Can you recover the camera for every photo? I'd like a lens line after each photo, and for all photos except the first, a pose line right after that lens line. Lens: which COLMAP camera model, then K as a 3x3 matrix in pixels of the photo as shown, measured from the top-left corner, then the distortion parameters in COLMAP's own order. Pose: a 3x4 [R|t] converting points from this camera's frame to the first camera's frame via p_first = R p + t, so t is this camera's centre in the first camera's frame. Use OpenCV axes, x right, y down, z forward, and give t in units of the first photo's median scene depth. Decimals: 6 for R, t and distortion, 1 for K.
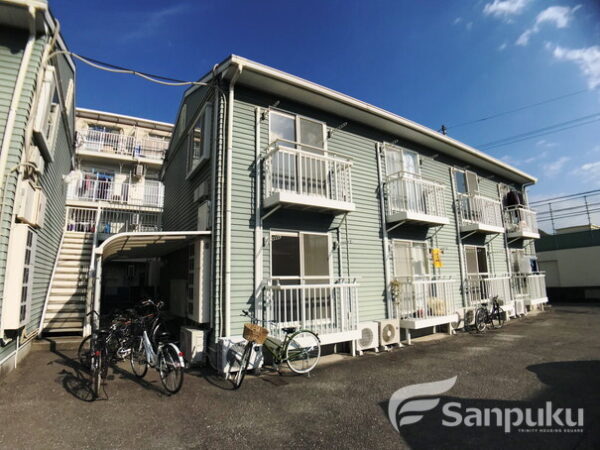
lens RADIAL K [[318.8, 0, 299.9], [0, 318.8, 210.9], [0, 0, 1]] dist [-0.156136, 0.039549]
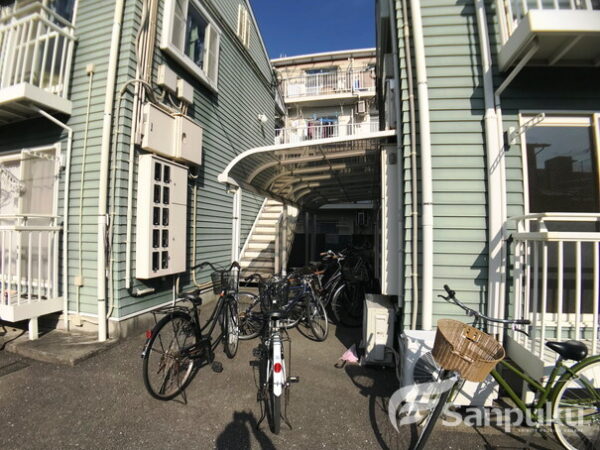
lens RADIAL K [[318.8, 0, 299.9], [0, 318.8, 210.9], [0, 0, 1]] dist [-0.156136, 0.039549]
pose [[0.698897, -0.007999, -0.715177, -0.016499], [0.116273, 0.987906, 0.102578, 0.124496], [0.705707, -0.154847, 0.691375, 0.482032]]
